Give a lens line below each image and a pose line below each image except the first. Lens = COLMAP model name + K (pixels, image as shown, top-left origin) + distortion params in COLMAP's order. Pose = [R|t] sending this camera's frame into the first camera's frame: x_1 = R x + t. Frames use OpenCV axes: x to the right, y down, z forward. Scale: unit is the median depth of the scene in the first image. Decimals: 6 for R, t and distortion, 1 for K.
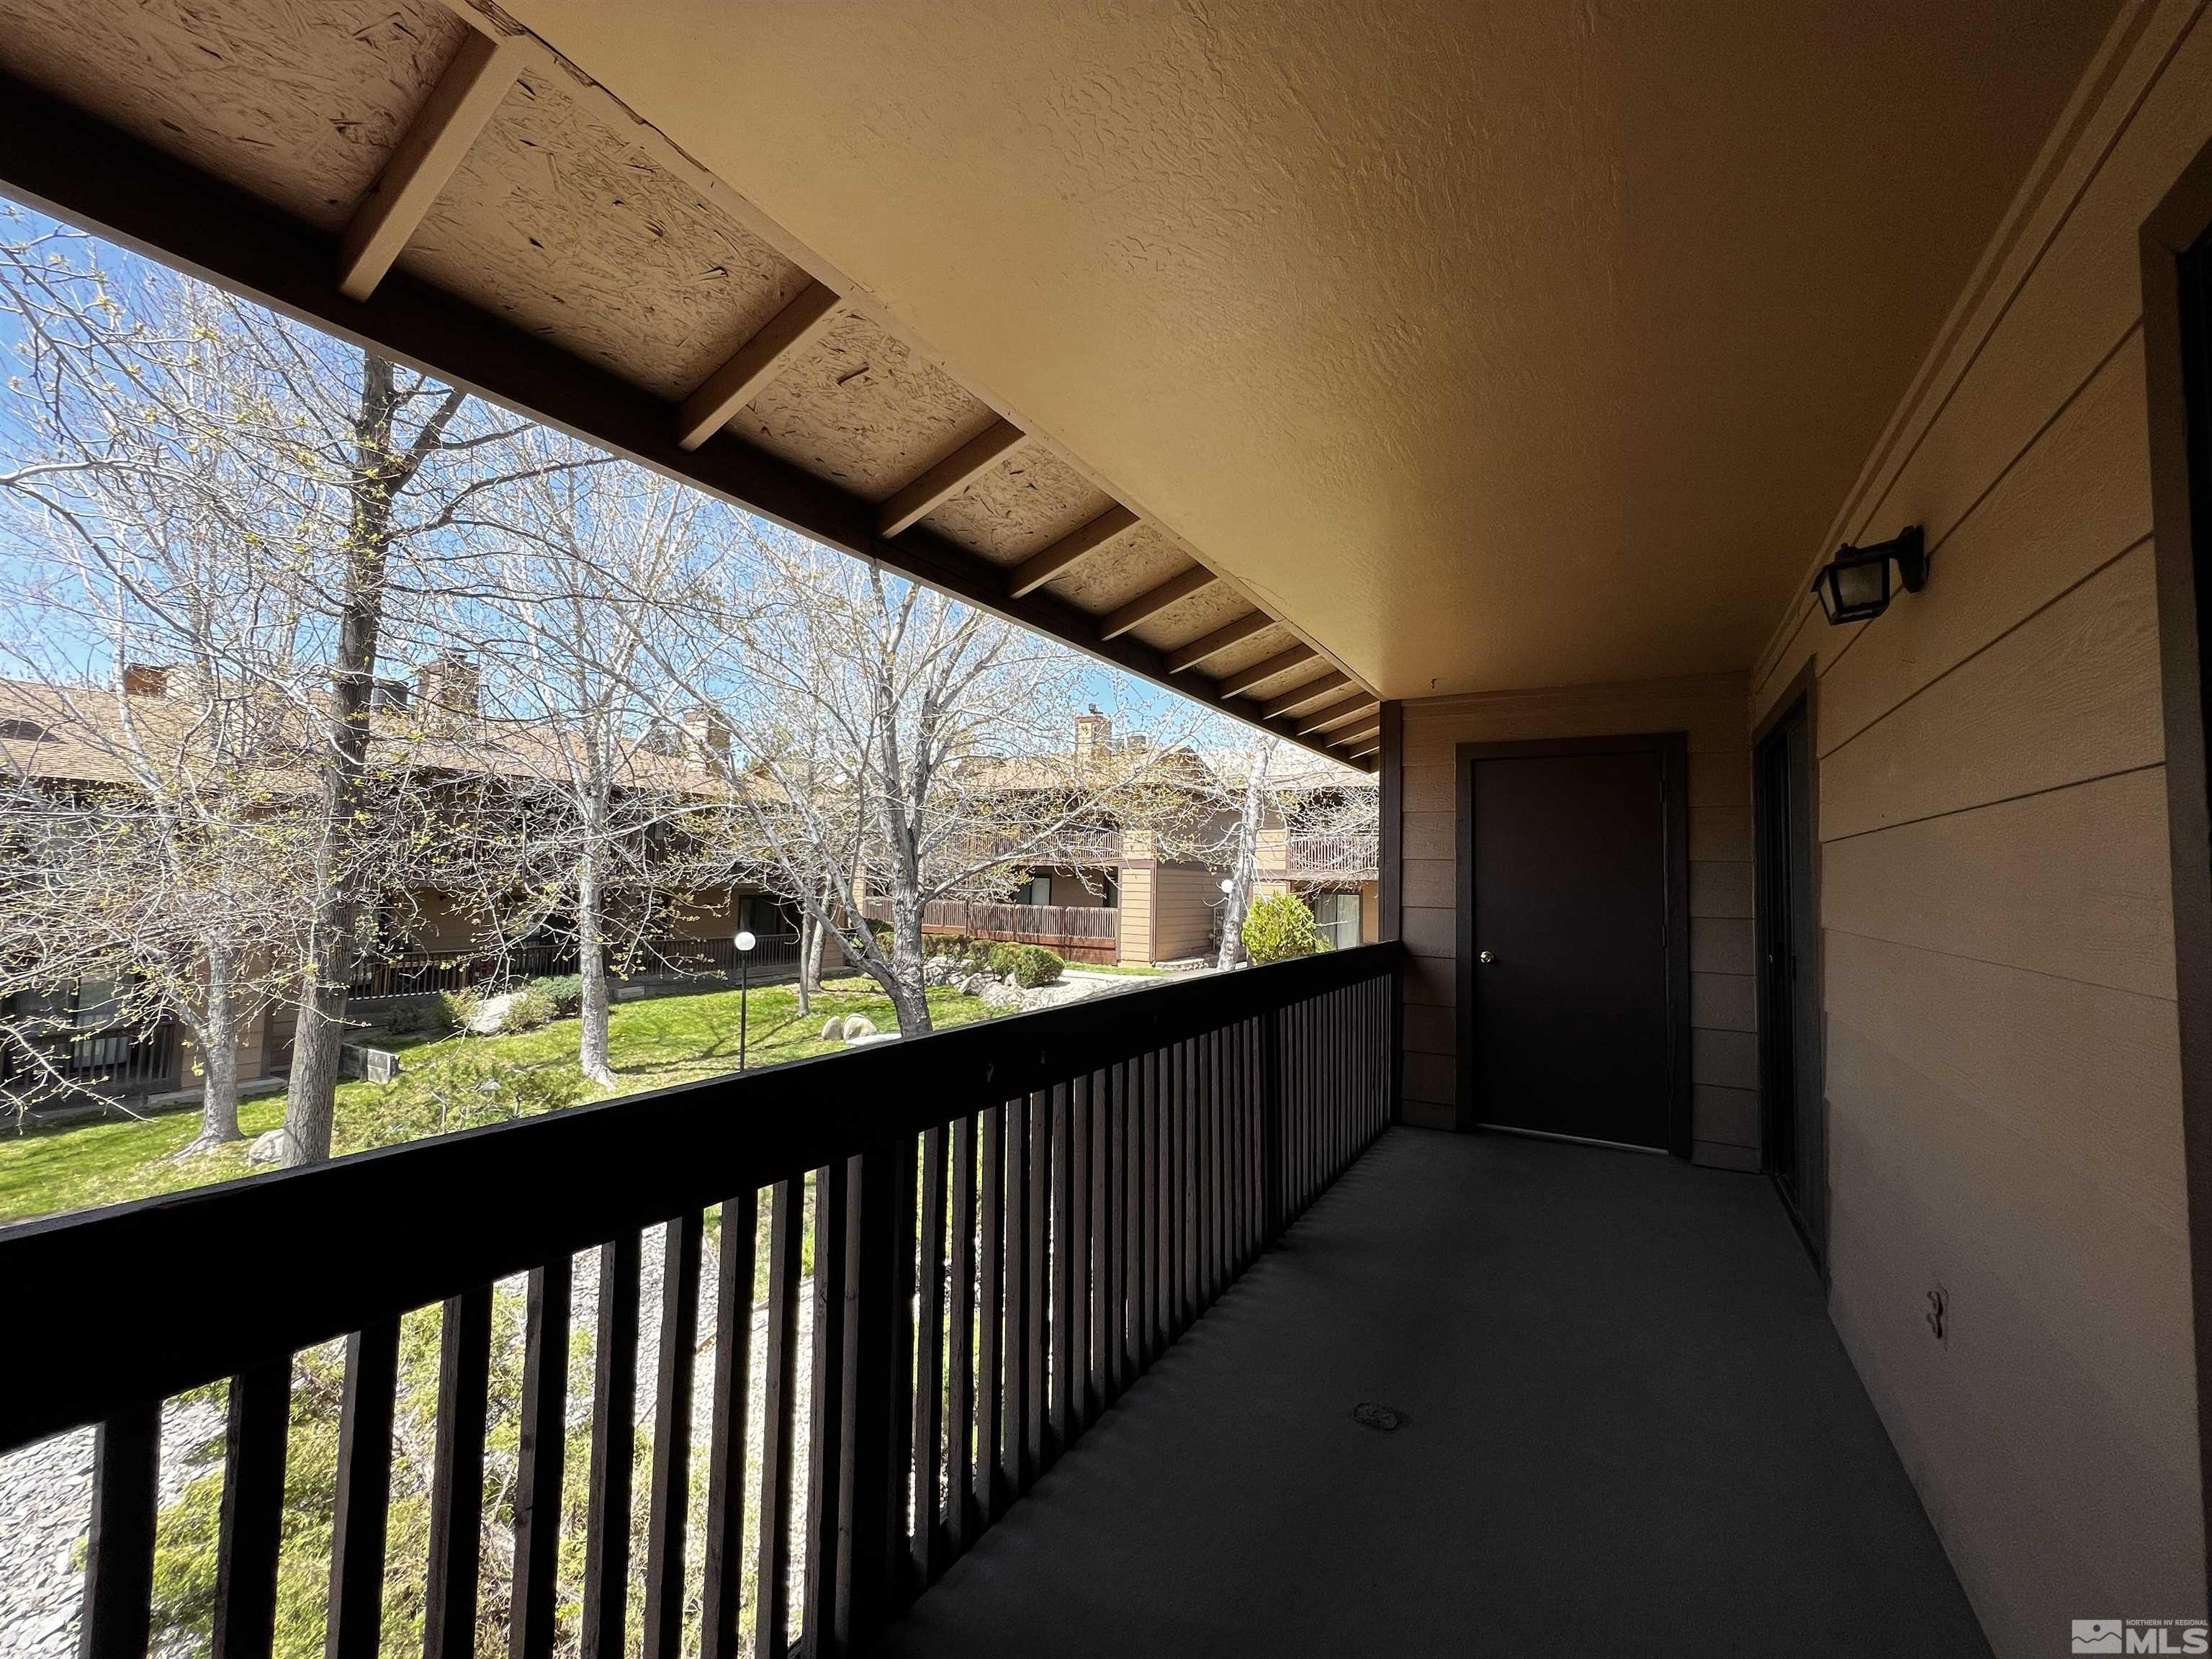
lens RADIAL K [[880.0, 0, 1099.4], [0, 880.0, 821.7], [0, 0, 1]] dist [-0.000617, -0.000082]
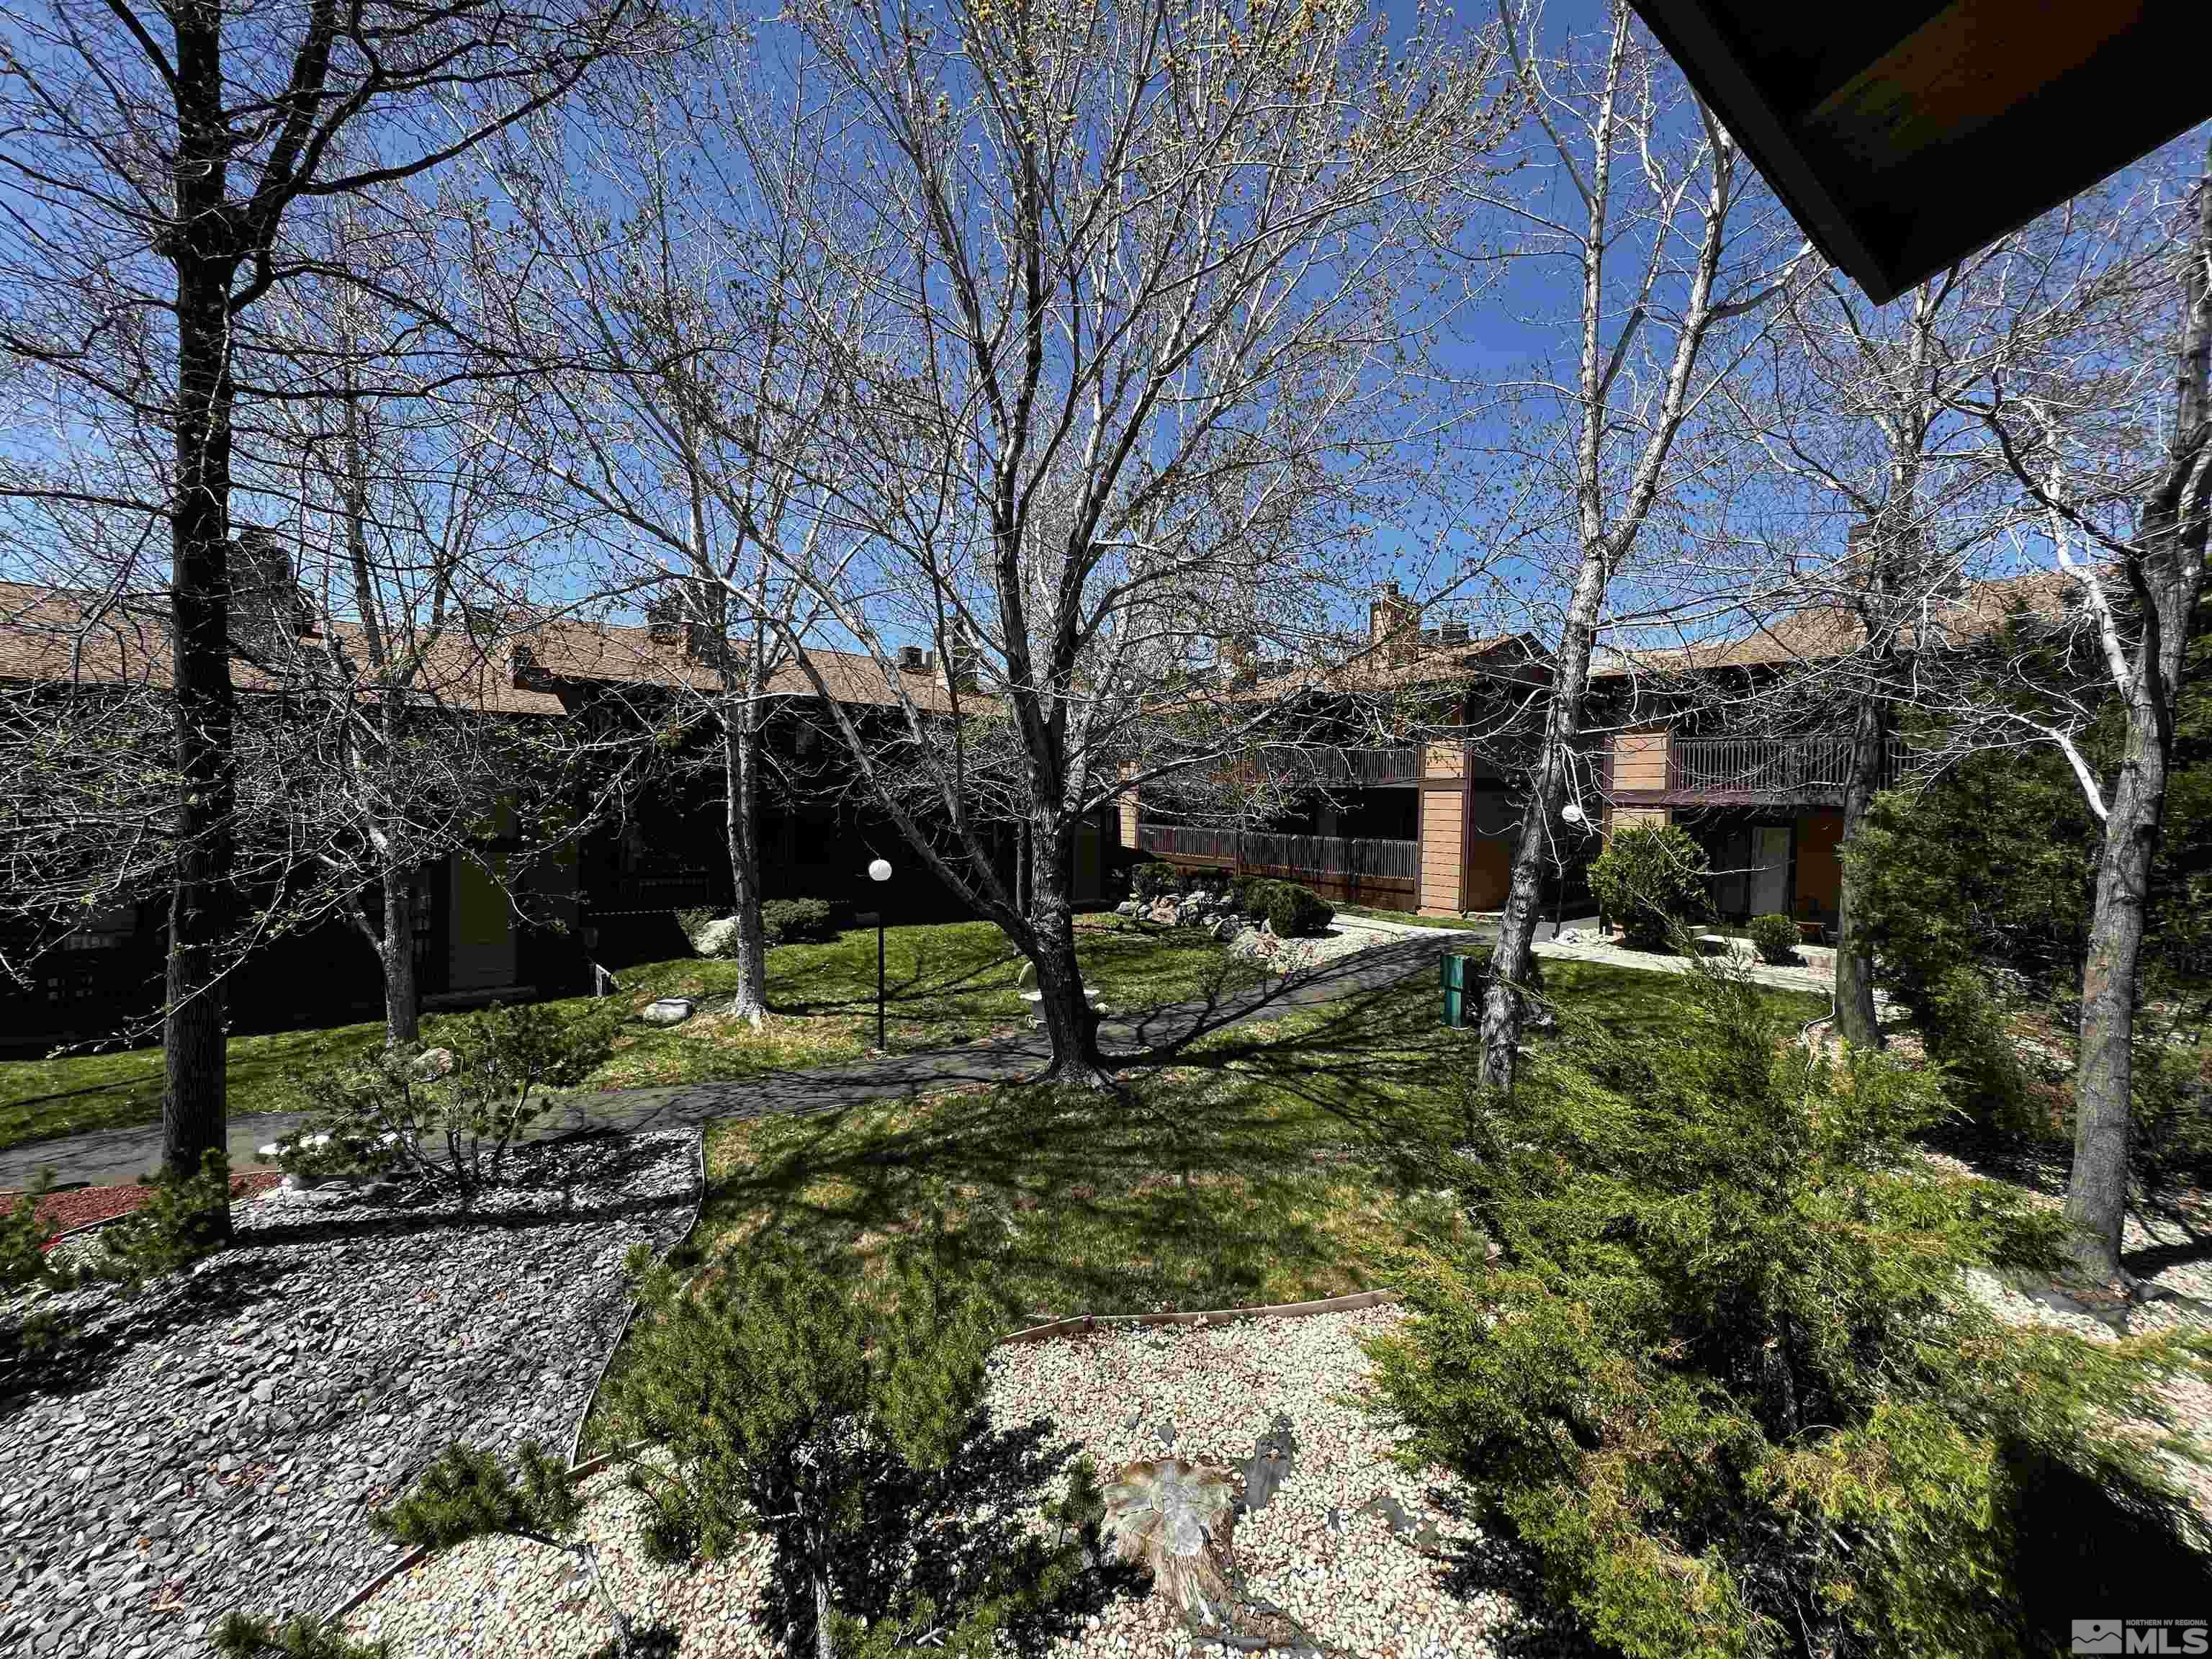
lens RADIAL K [[880.0, 0, 1103.8], [0, 880.0, 822.3], [0, 0, 1]] dist [-0.000617, -0.000082]
pose [[0.930784, 0.011530, -0.365389, 0.073121], [0.017385, 0.996976, 0.075745, 0.026599], [0.365157, -0.076854, 0.927768, 0.258696]]
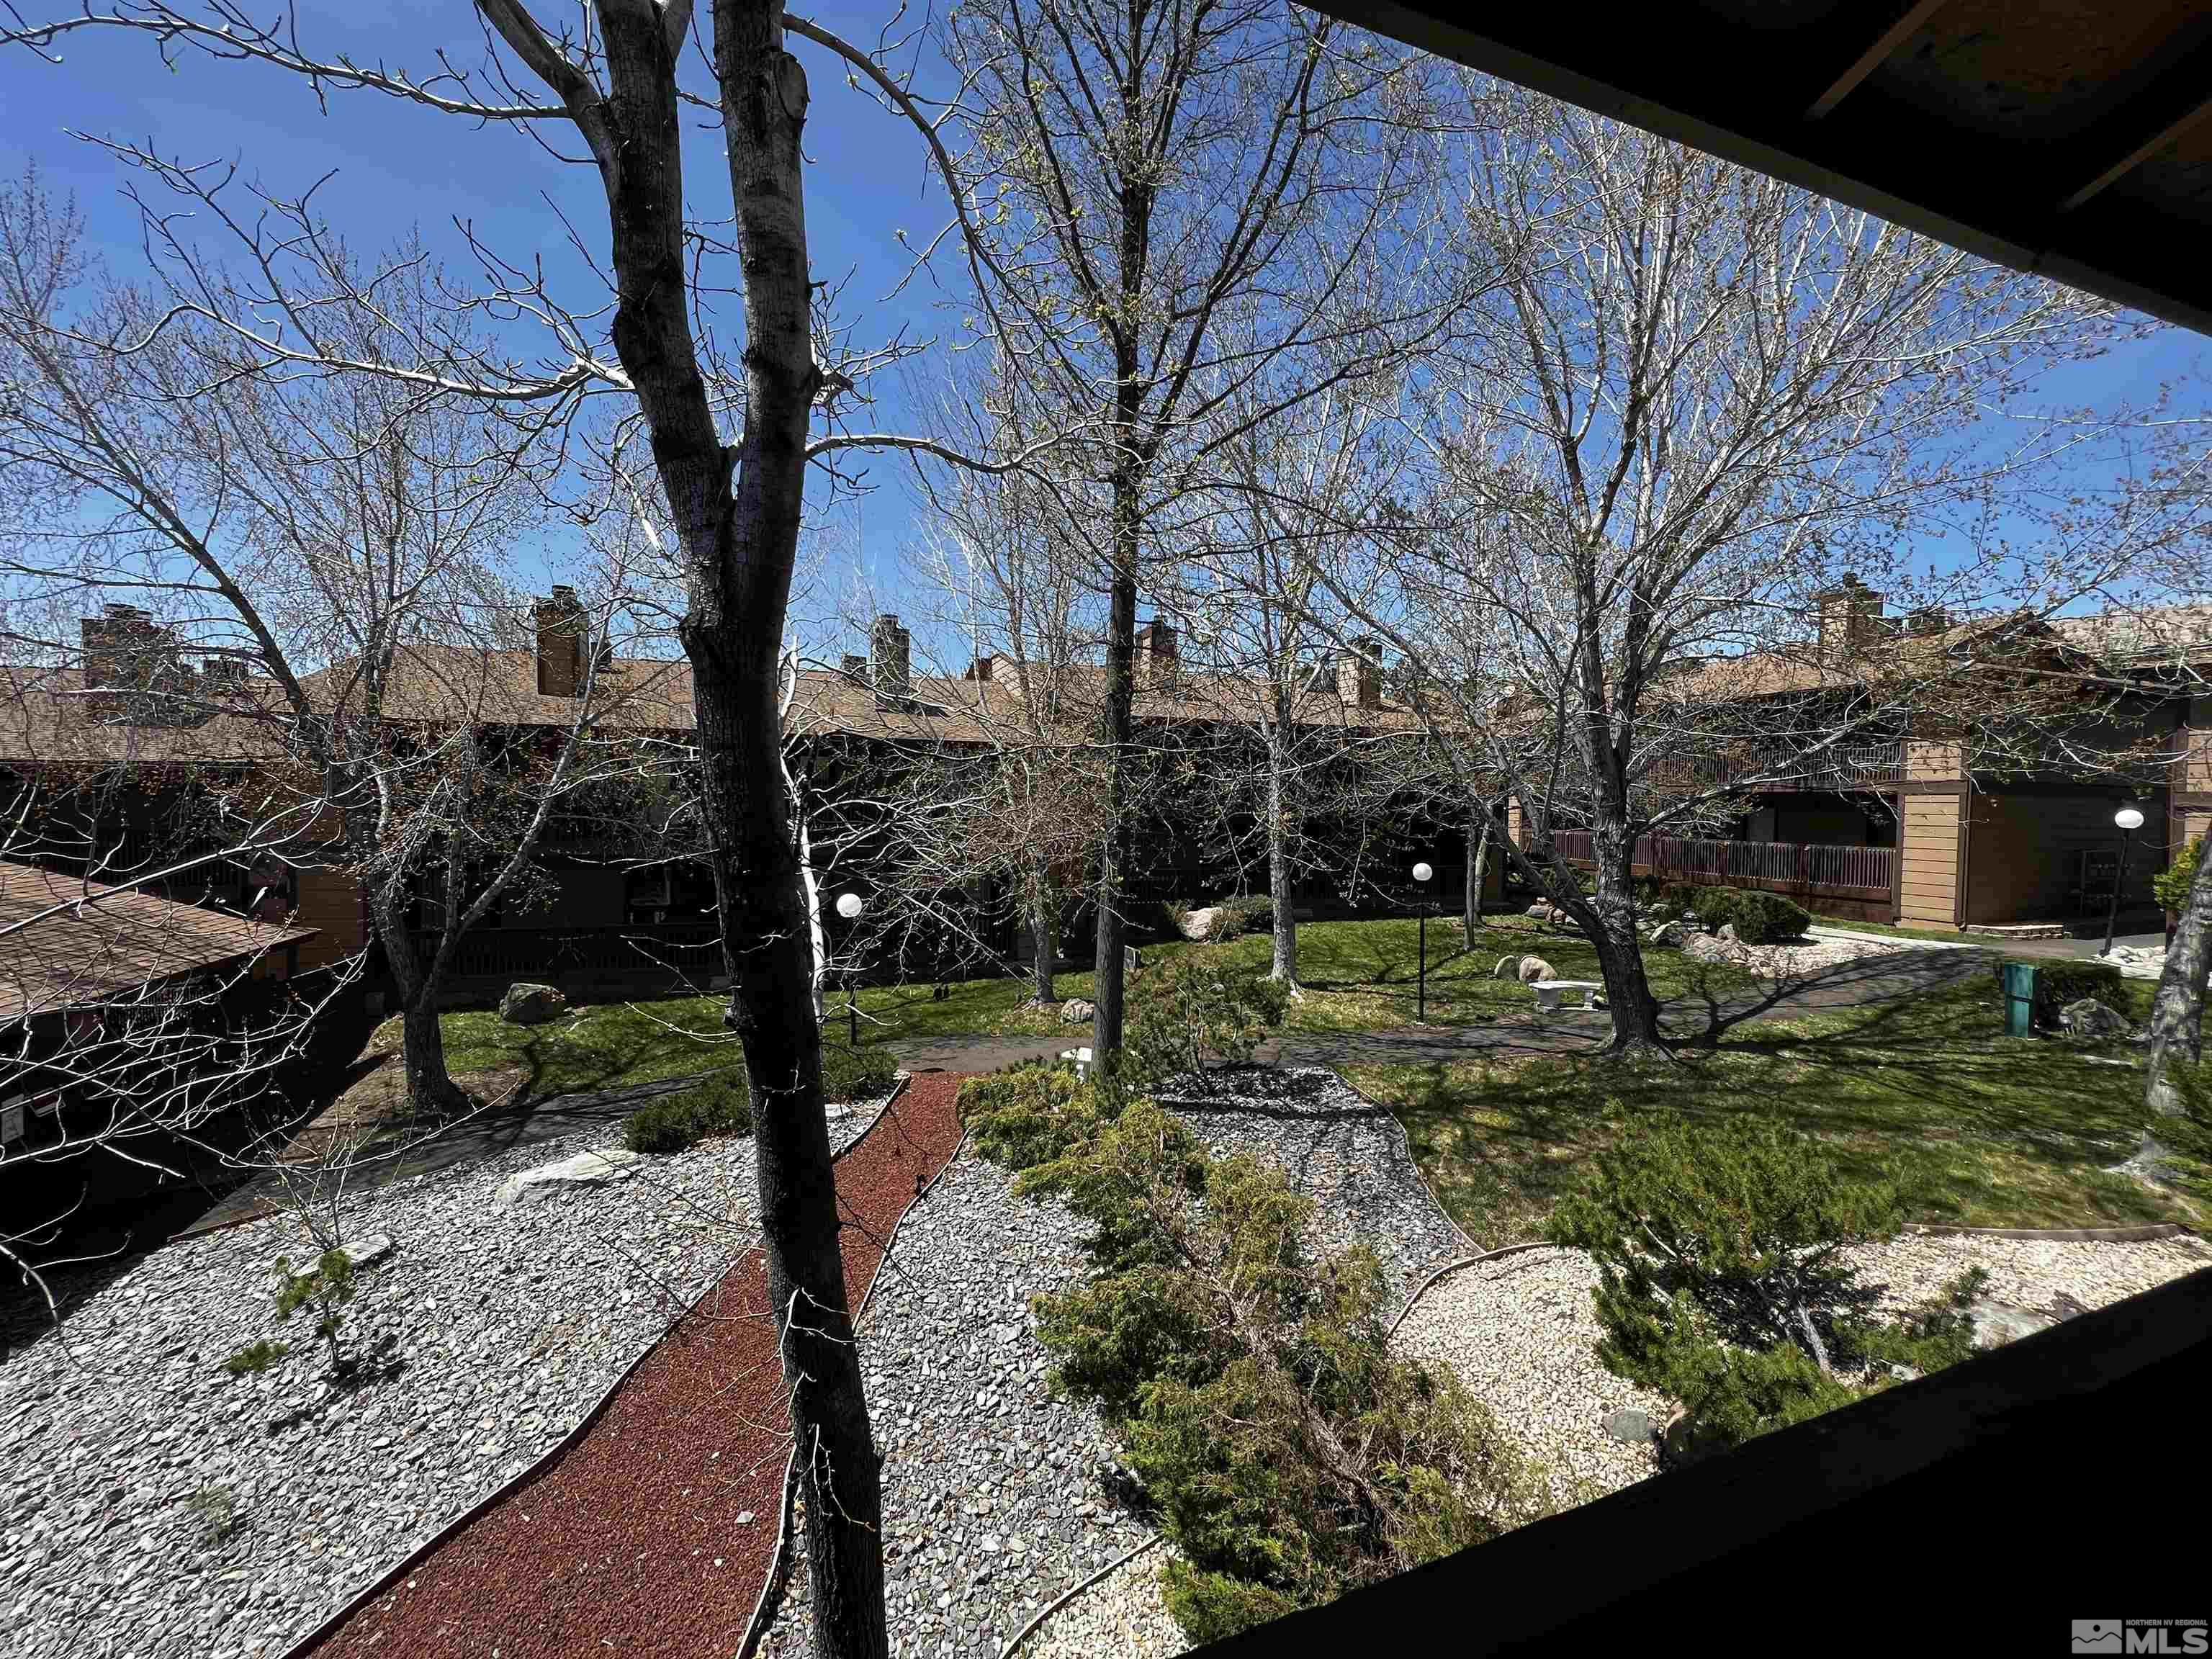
lens RADIAL K [[880.0, 0, 1104.0], [0, 880.0, 823.2], [0, 0, 1]] dist [-0.000617, -0.000082]
pose [[0.777097, 0.007735, -0.629334, -0.048280], [0.042482, 0.996999, 0.064711, 0.002519], [0.627946, -0.077021, 0.774436, 0.015431]]
